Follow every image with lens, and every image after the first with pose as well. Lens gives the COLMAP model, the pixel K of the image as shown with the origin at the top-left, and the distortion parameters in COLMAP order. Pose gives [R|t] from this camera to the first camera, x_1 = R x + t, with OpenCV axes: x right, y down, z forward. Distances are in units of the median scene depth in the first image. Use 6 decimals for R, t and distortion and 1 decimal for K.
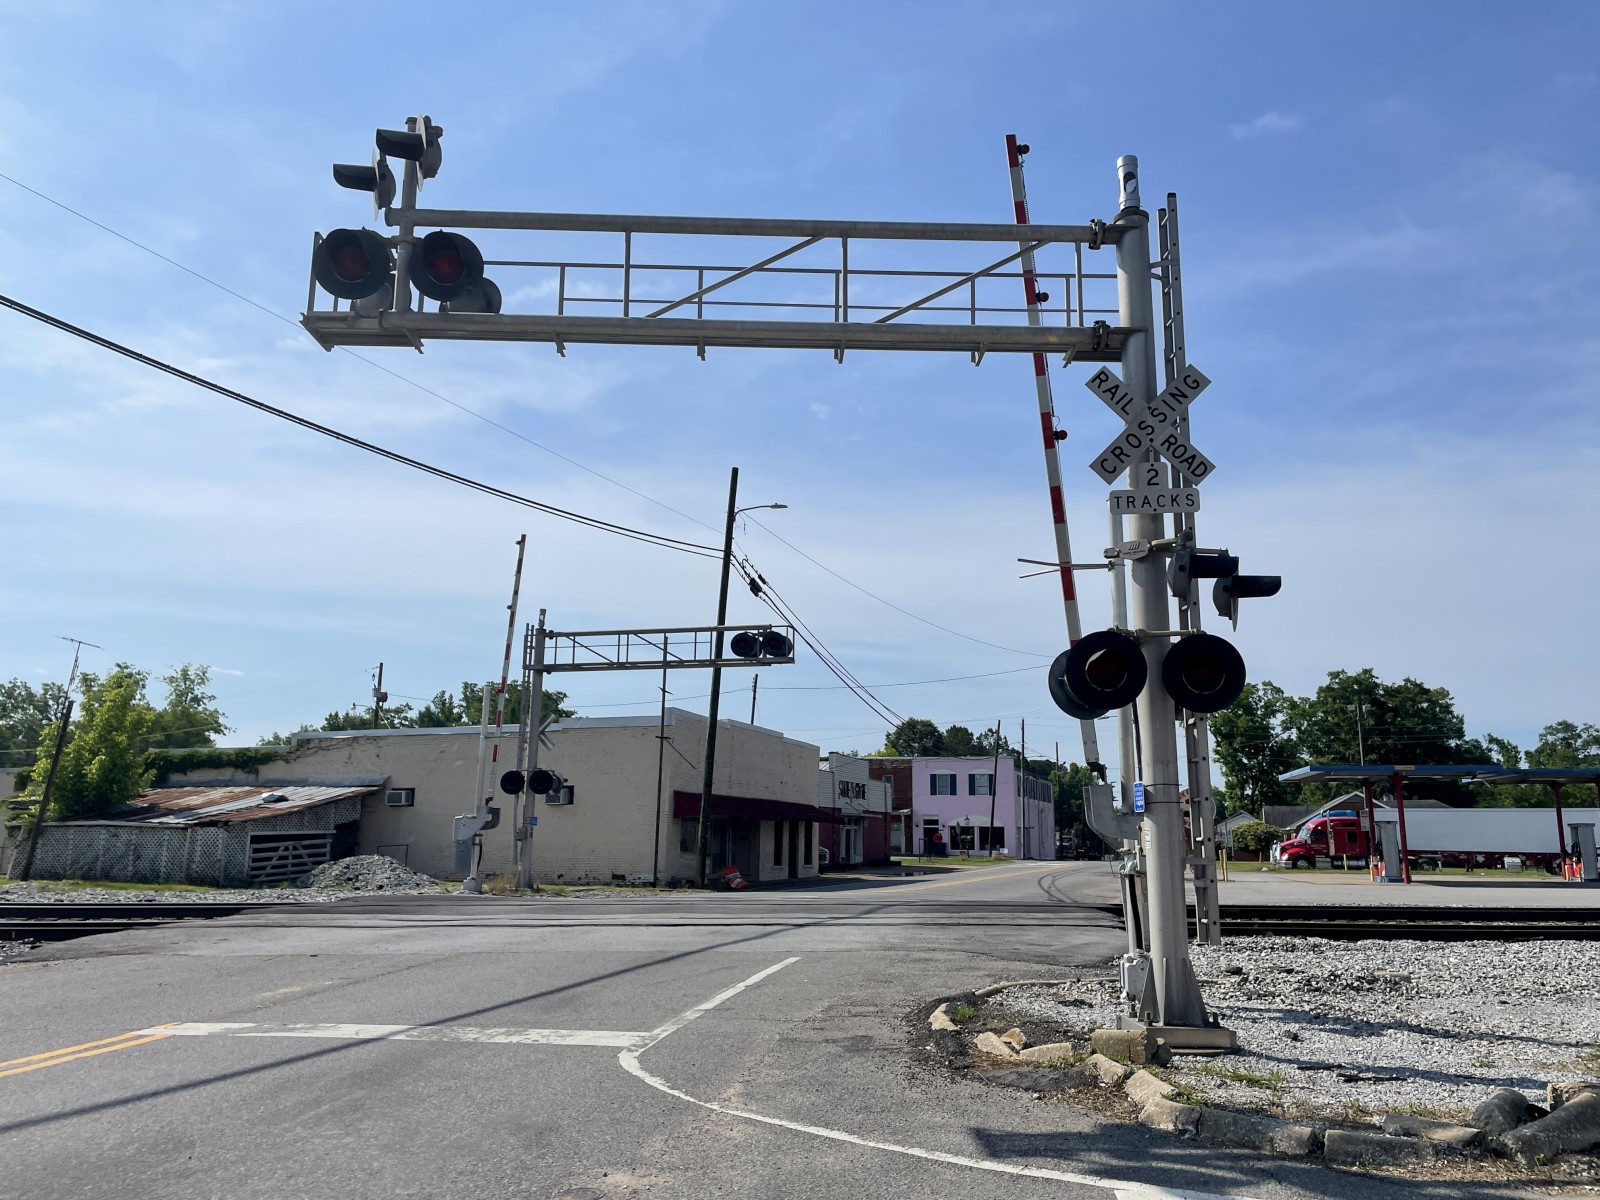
lens RADIAL K [[1220.0, 0, 791.4], [0, 1220.0, 591.9], [0, 0, 1]] dist [0.059920, -0.058483]
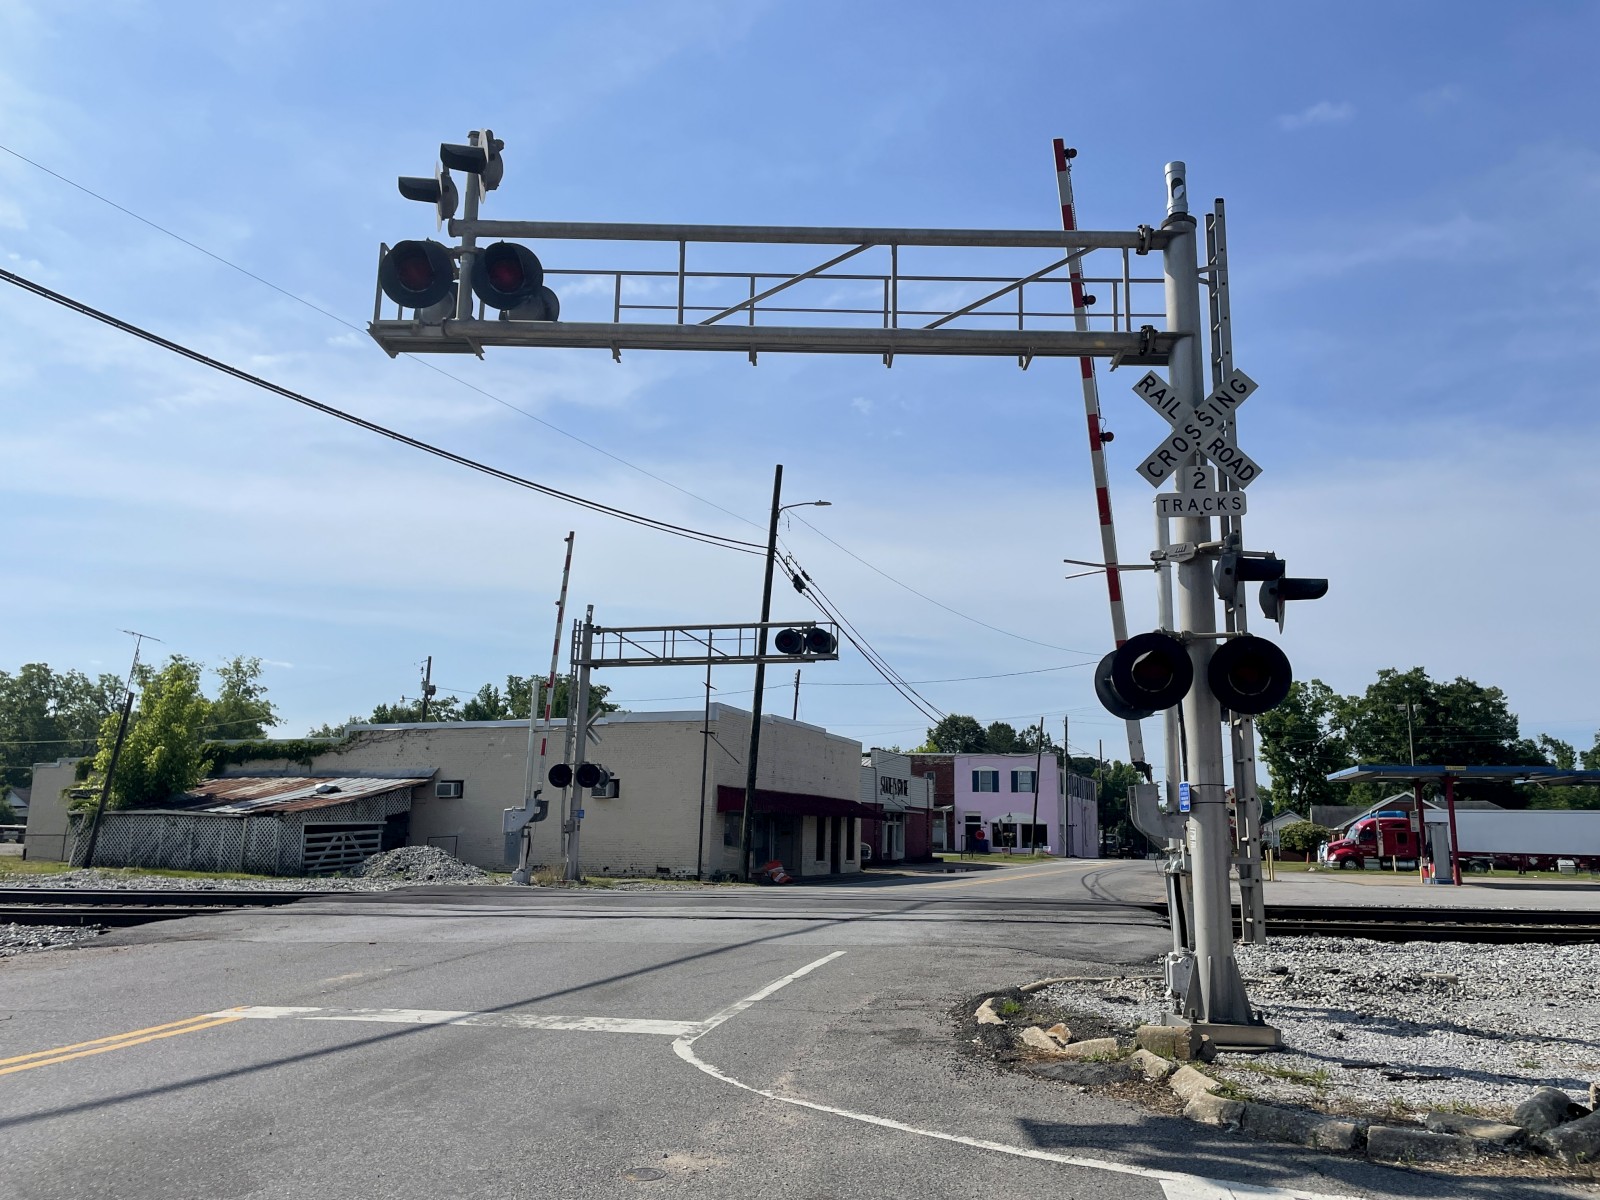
lens RADIAL K [[1220.0, 0, 795.3], [0, 1220.0, 589.2], [0, 0, 1]] dist [0.059920, -0.058483]
pose [[0.999518, 0.003364, -0.030847, -0.005106], [-0.003309, 0.999993, 0.001836, -0.003743], [0.030853, -0.001733, 0.999522, -0.016331]]
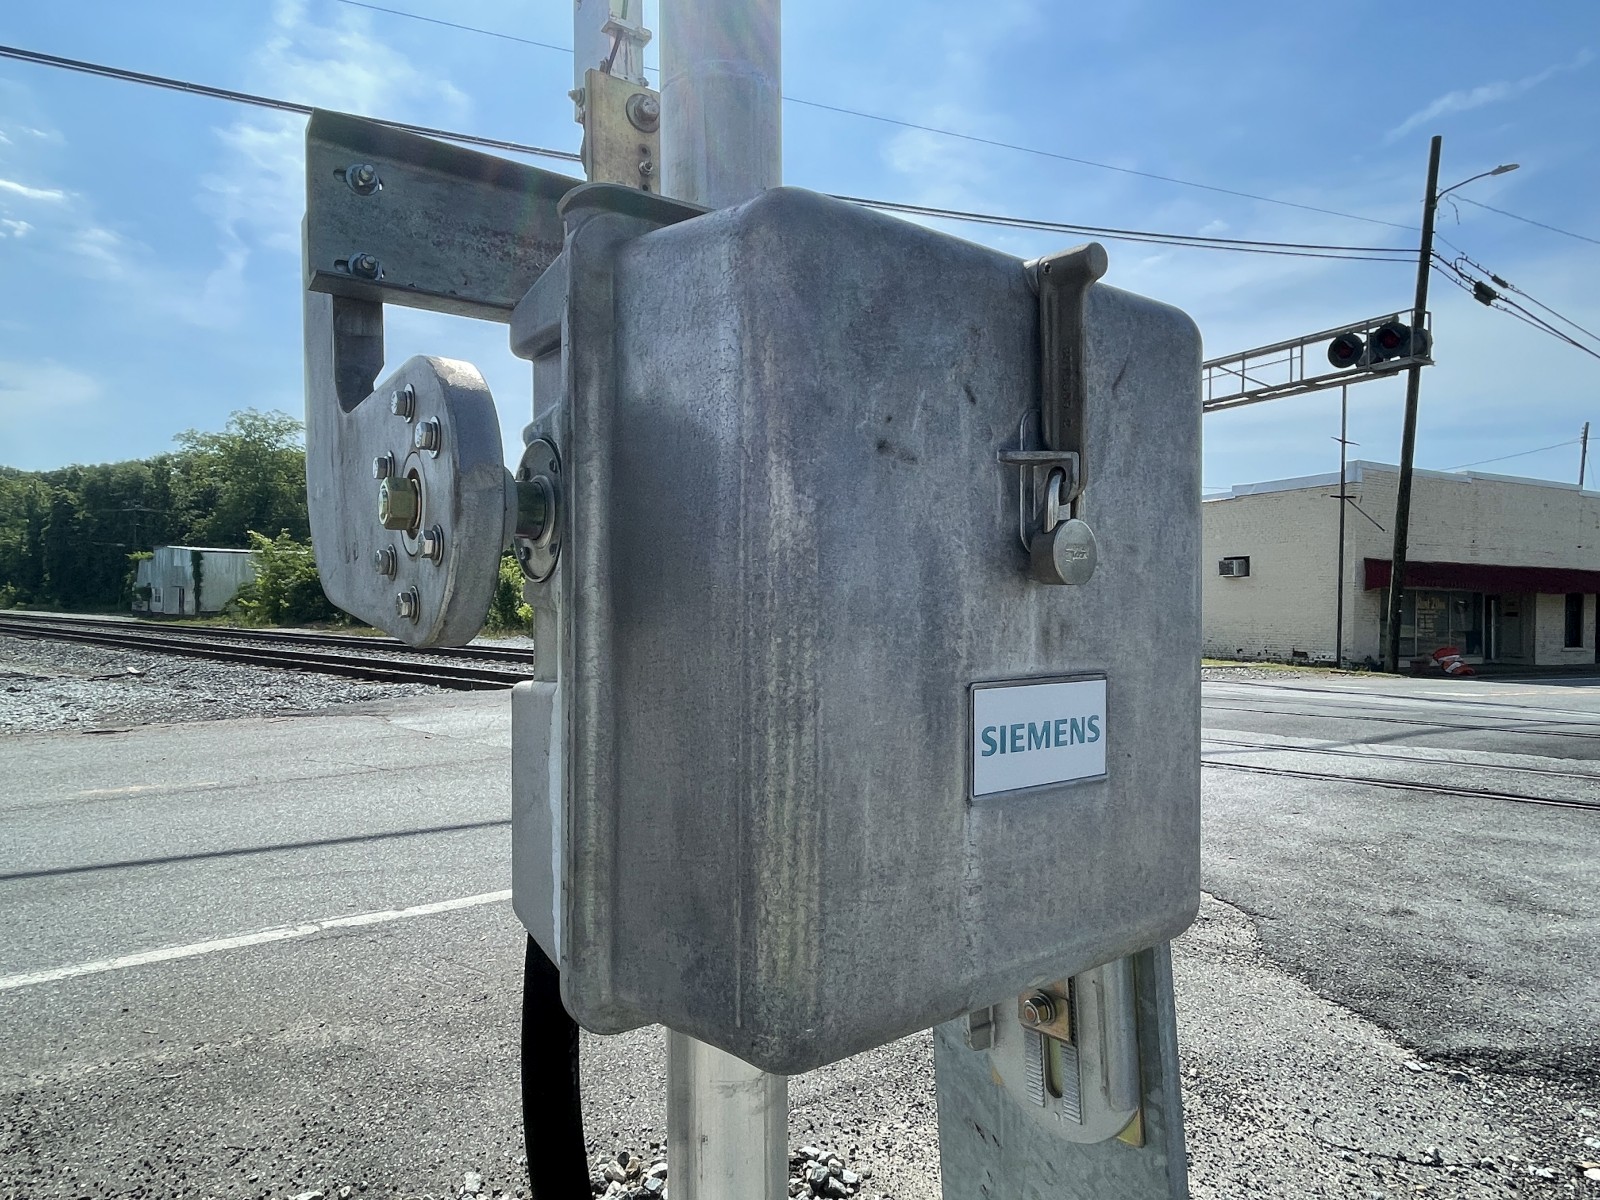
lens RADIAL K [[950.8, 0, 800.7], [0, 950.8, 602.5], [0, 0, 1]] dist [0.004560, 0.000069]
pose [[0.700497, -0.003157, -0.713648, 0.291261], [0.135495, 0.982390, 0.128652, 0.156282], [0.700675, -0.186817, 0.688589, 0.758354]]
